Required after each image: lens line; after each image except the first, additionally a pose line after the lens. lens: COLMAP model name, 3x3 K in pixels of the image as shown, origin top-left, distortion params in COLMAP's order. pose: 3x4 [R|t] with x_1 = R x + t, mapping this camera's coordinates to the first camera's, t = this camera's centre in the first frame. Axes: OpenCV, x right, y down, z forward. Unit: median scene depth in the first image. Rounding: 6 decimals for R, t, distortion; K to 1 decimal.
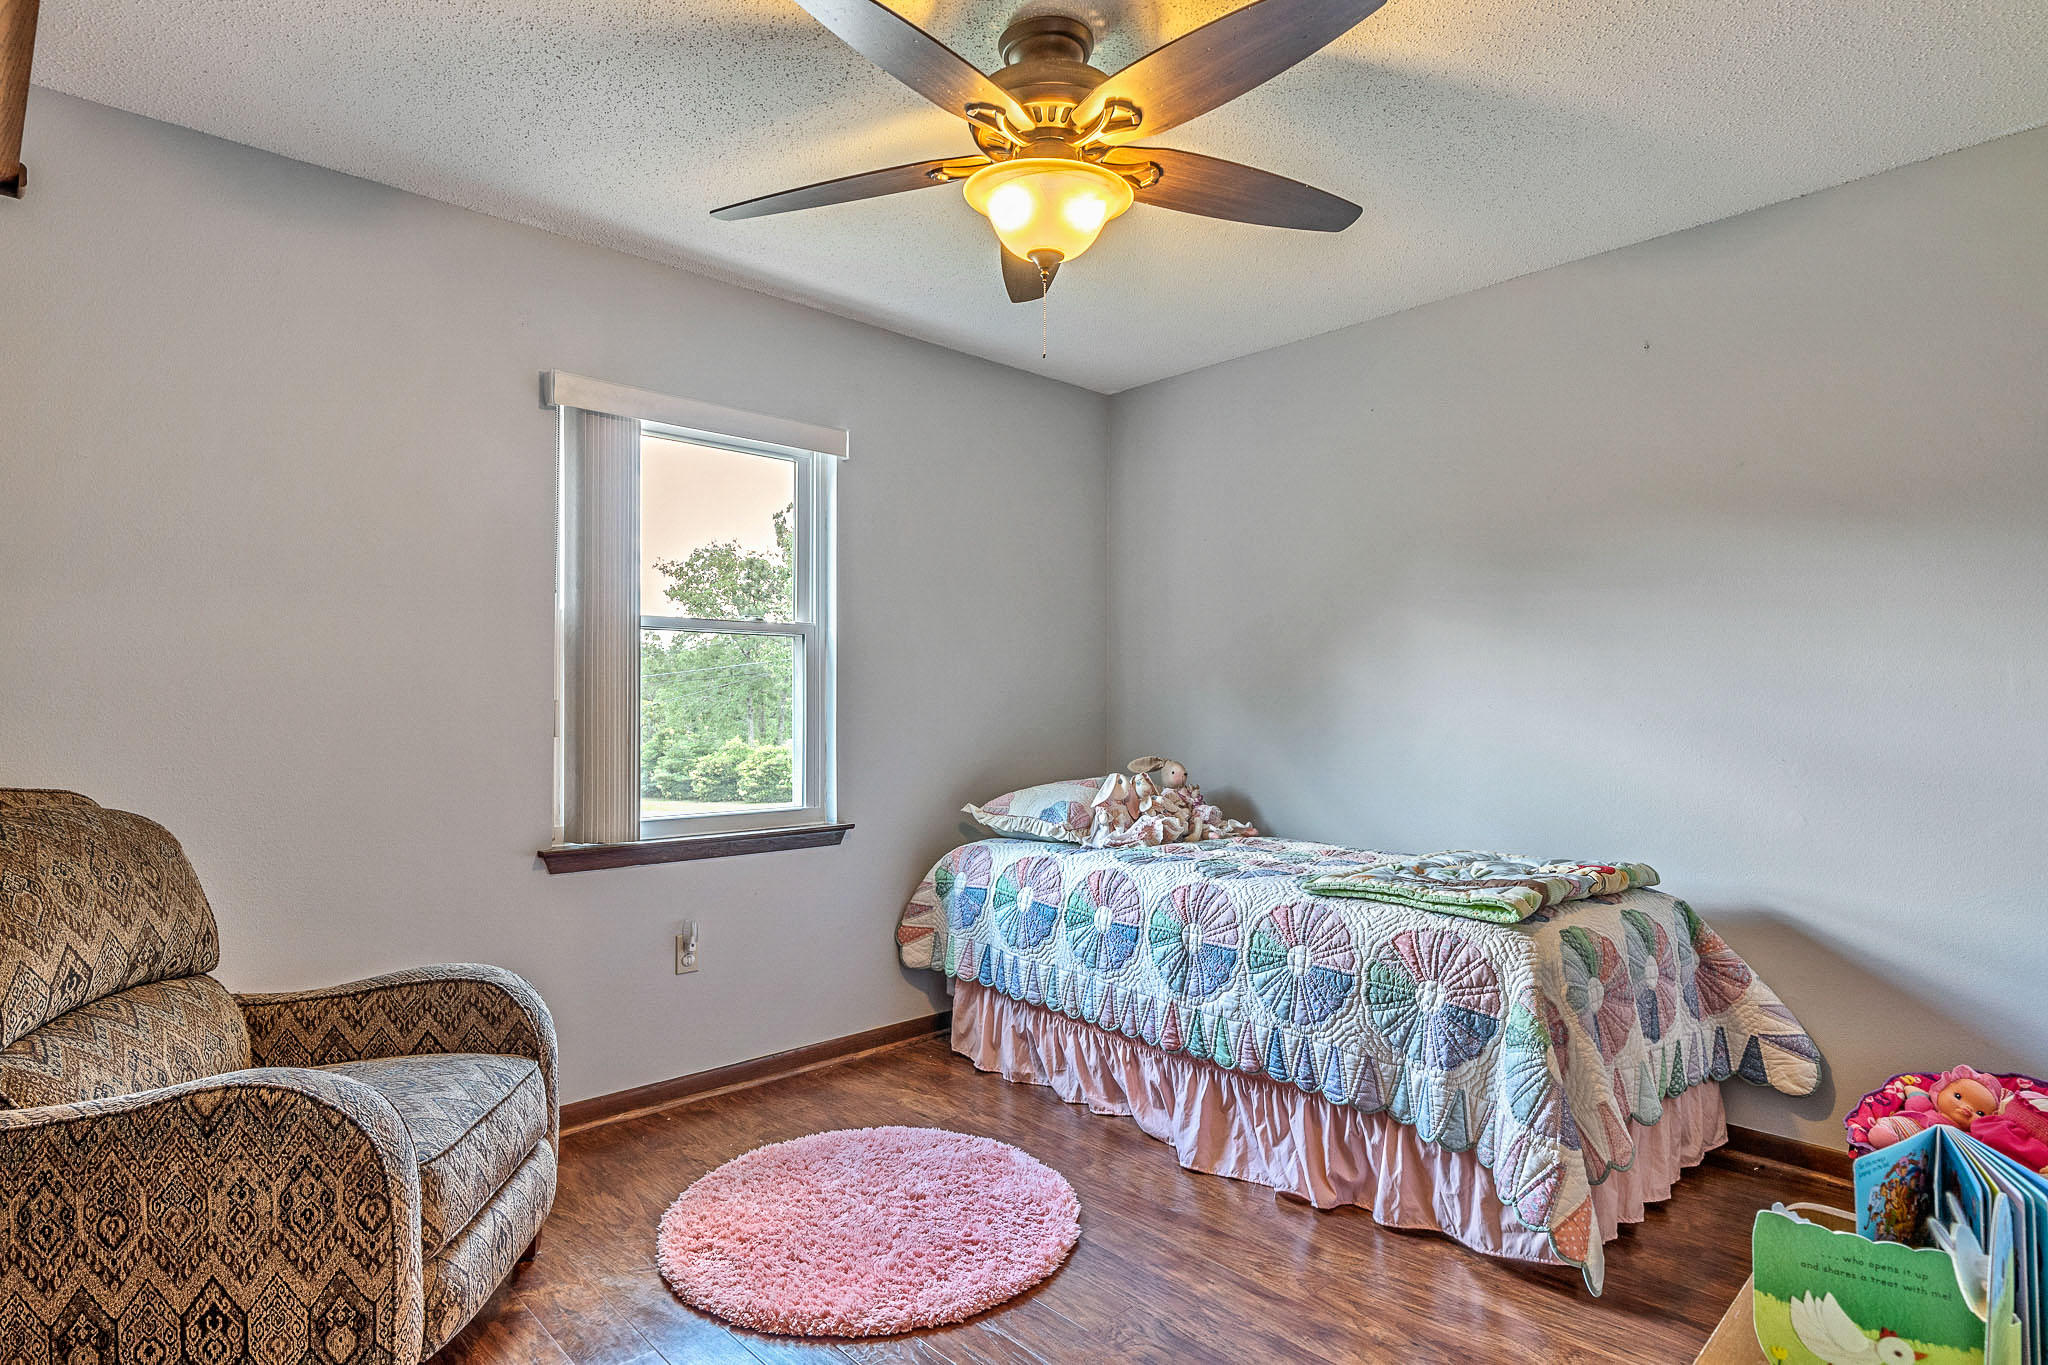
lens RADIAL K [[1092.9, 0, 1024.5], [0, 1092.9, 685.2], [0, 0, 1]] dist [0.000583, -0.000345]
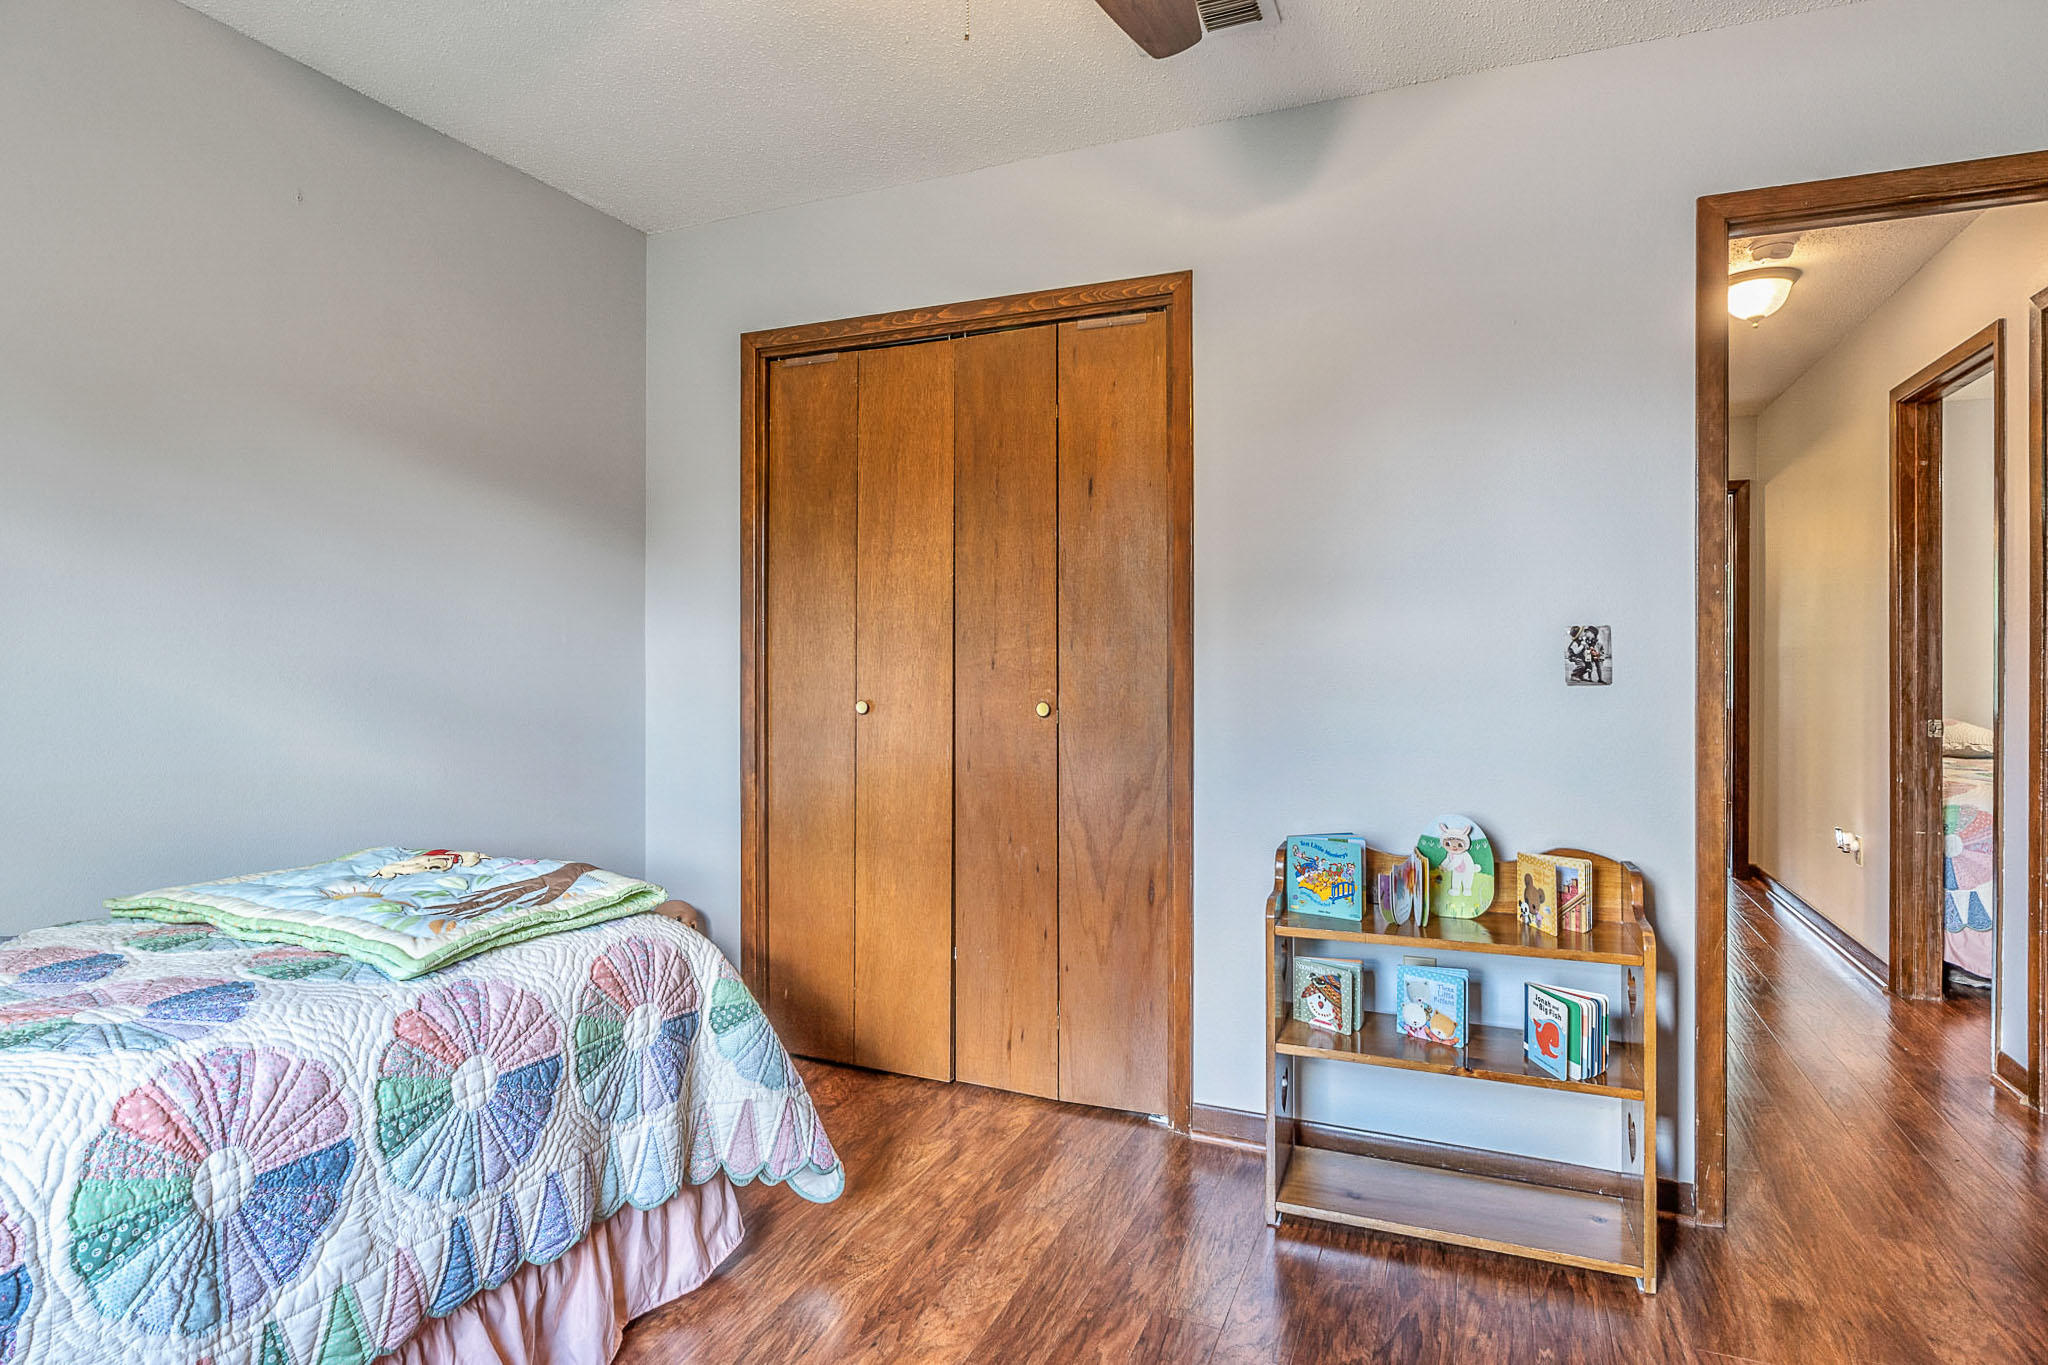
lens RADIAL K [[1092.9, 0, 1023.1], [0, 1092.9, 671.4], [0, 0, 1]] dist [0.000583, -0.000345]
pose [[-0.397505, -0.013137, 0.917506, -0.409736], [-0.012403, 0.999883, 0.008943, 0.021692], [-0.917516, -0.007825, -0.397621, 0.978961]]
